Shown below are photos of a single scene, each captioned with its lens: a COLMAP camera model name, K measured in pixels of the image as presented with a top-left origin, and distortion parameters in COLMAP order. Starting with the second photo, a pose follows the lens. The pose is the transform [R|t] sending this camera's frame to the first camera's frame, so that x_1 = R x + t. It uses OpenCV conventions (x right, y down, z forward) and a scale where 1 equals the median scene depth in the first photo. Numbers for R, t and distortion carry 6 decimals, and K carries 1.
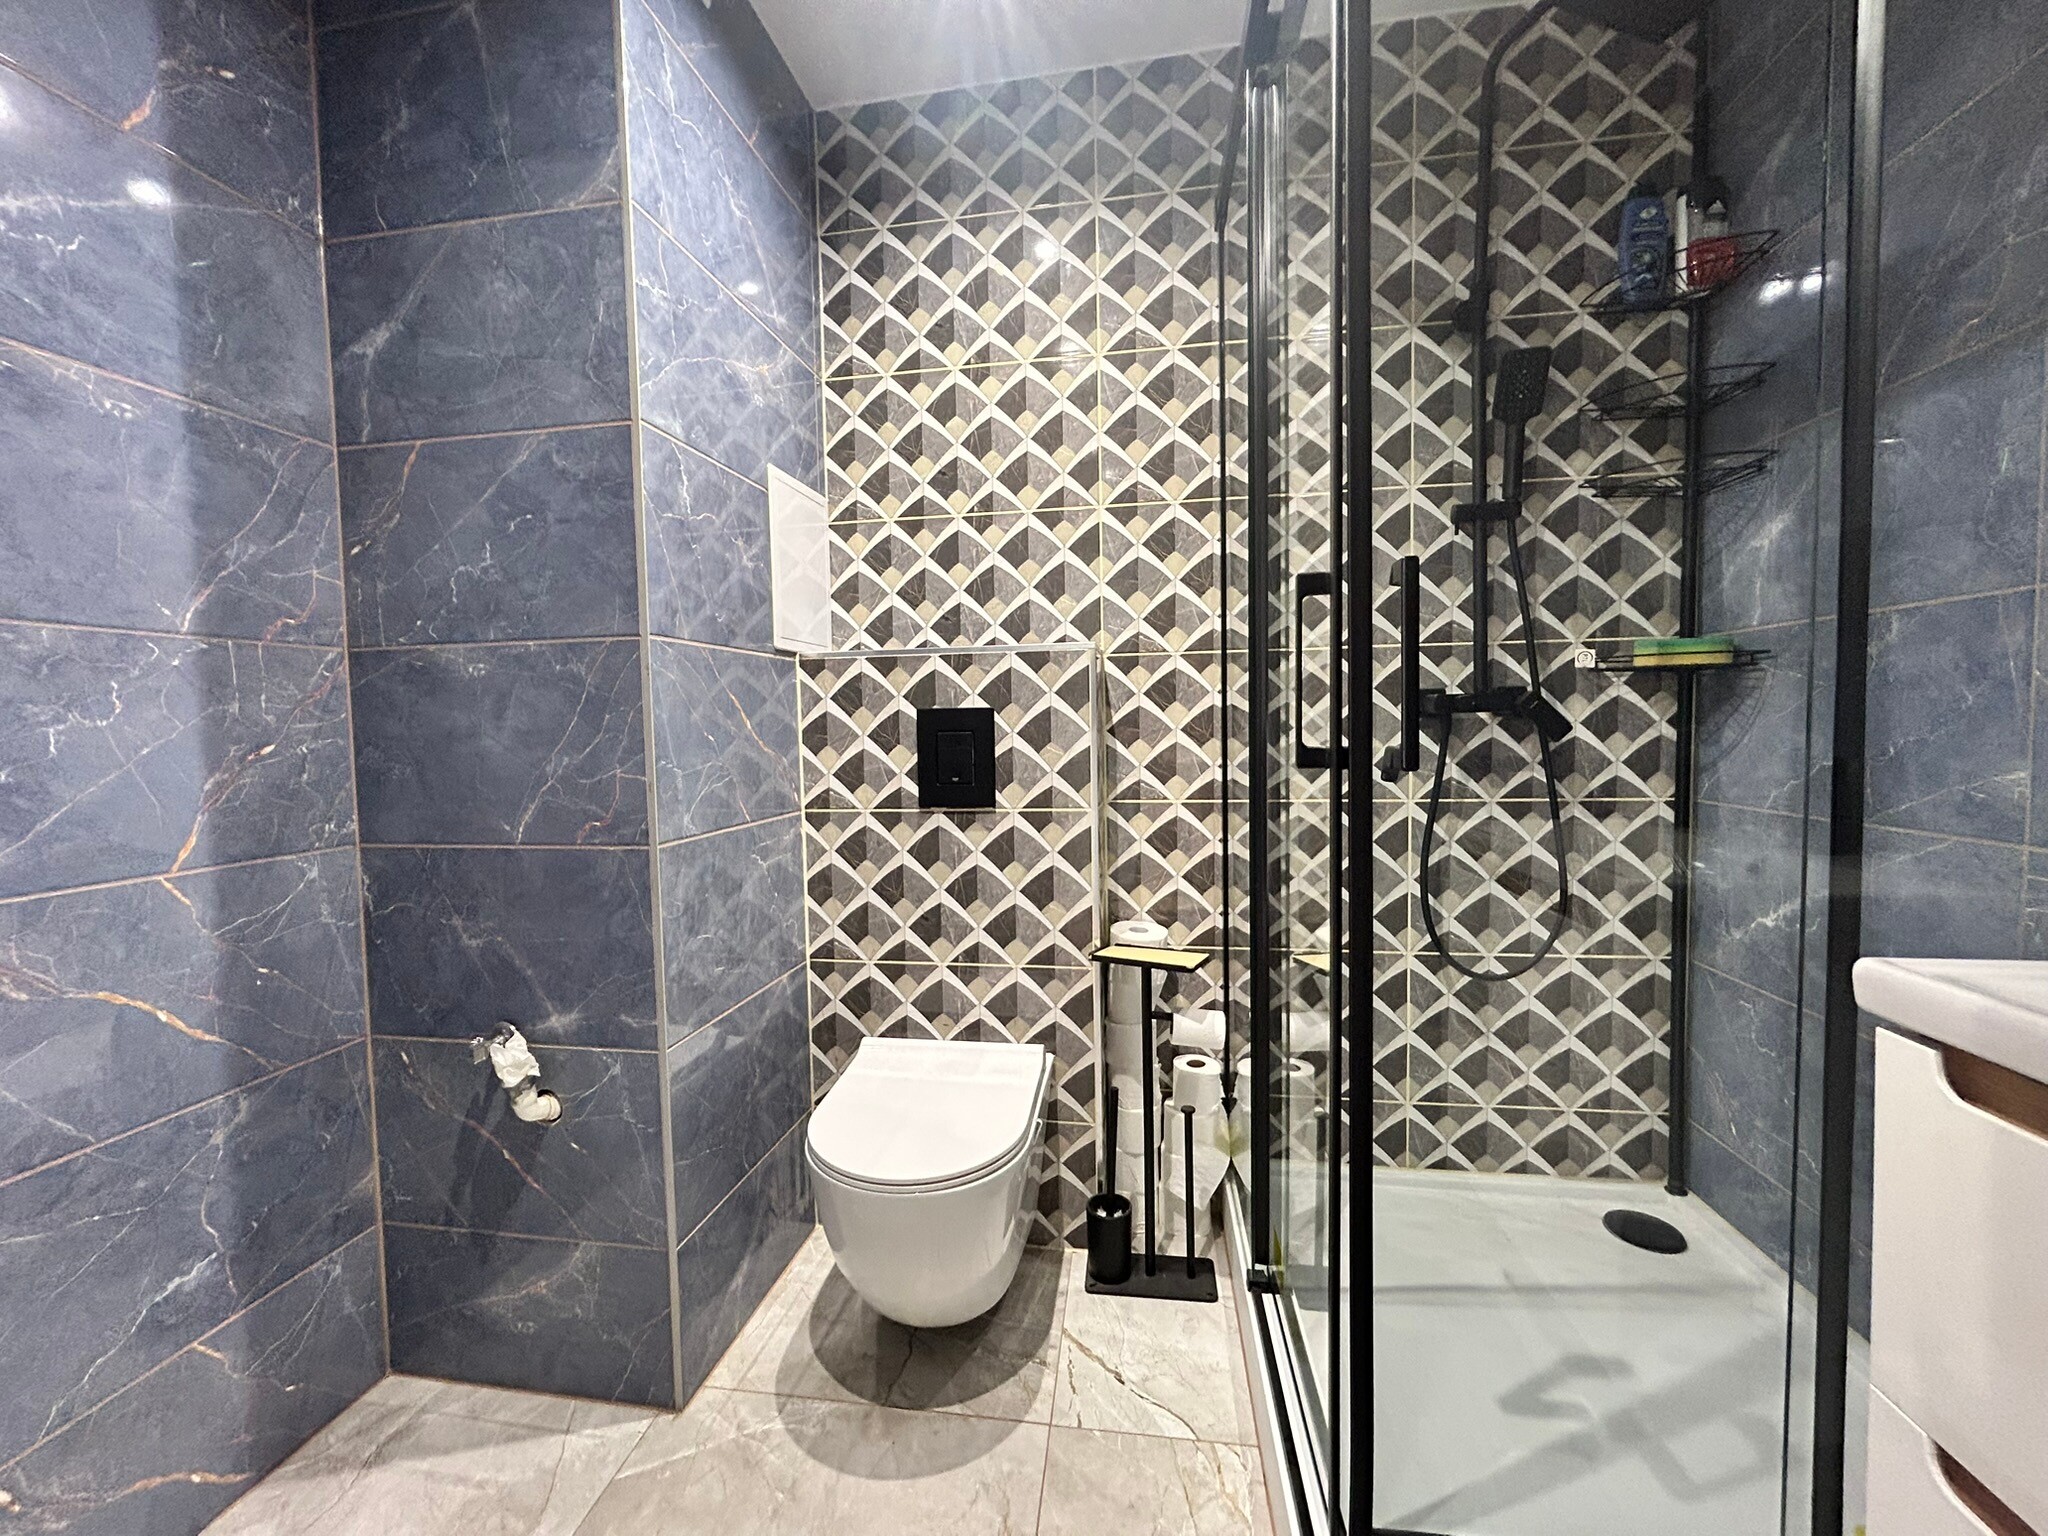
lens RADIAL K [[839.7, 0, 1019.3], [0, 839.7, 768.9], [0, 0, 1]] dist [0.012050, -0.002155]
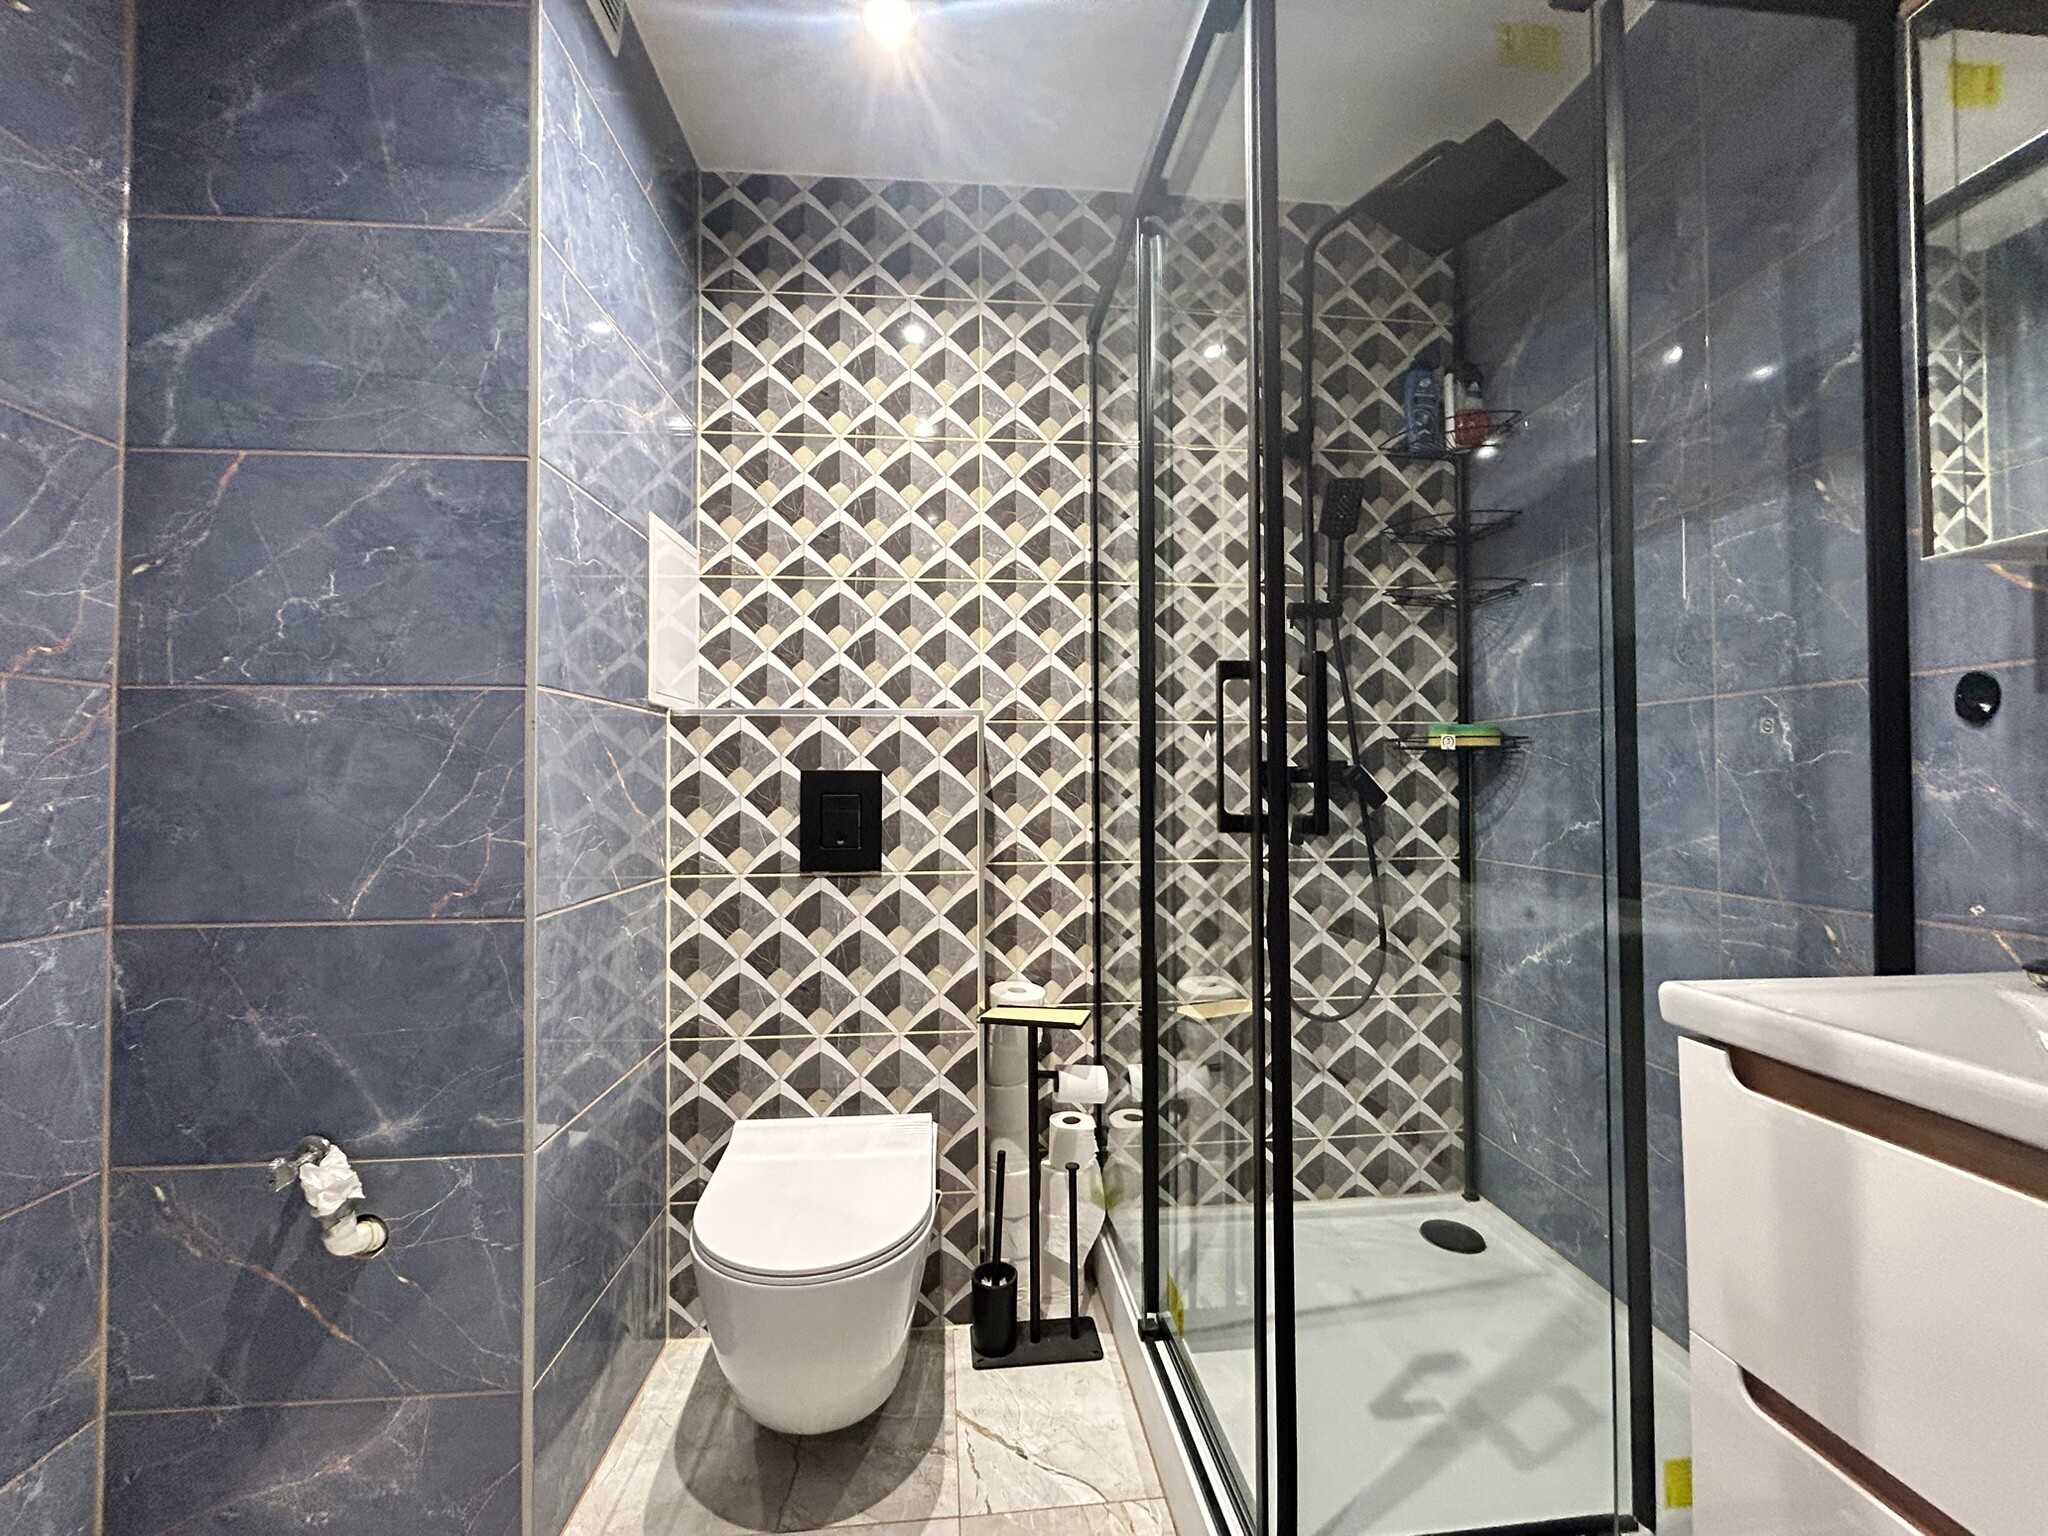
lens RADIAL K [[839.7, 0, 1024.2], [0, 839.7, 769.1], [0, 0, 1]] dist [0.012050, -0.002155]
pose [[0.969389, 0.018889, 0.244803, -0.130604], [-0.000859, 0.997291, -0.073549, -0.001329], [-0.245529, 0.071087, 0.966779, -0.009122]]
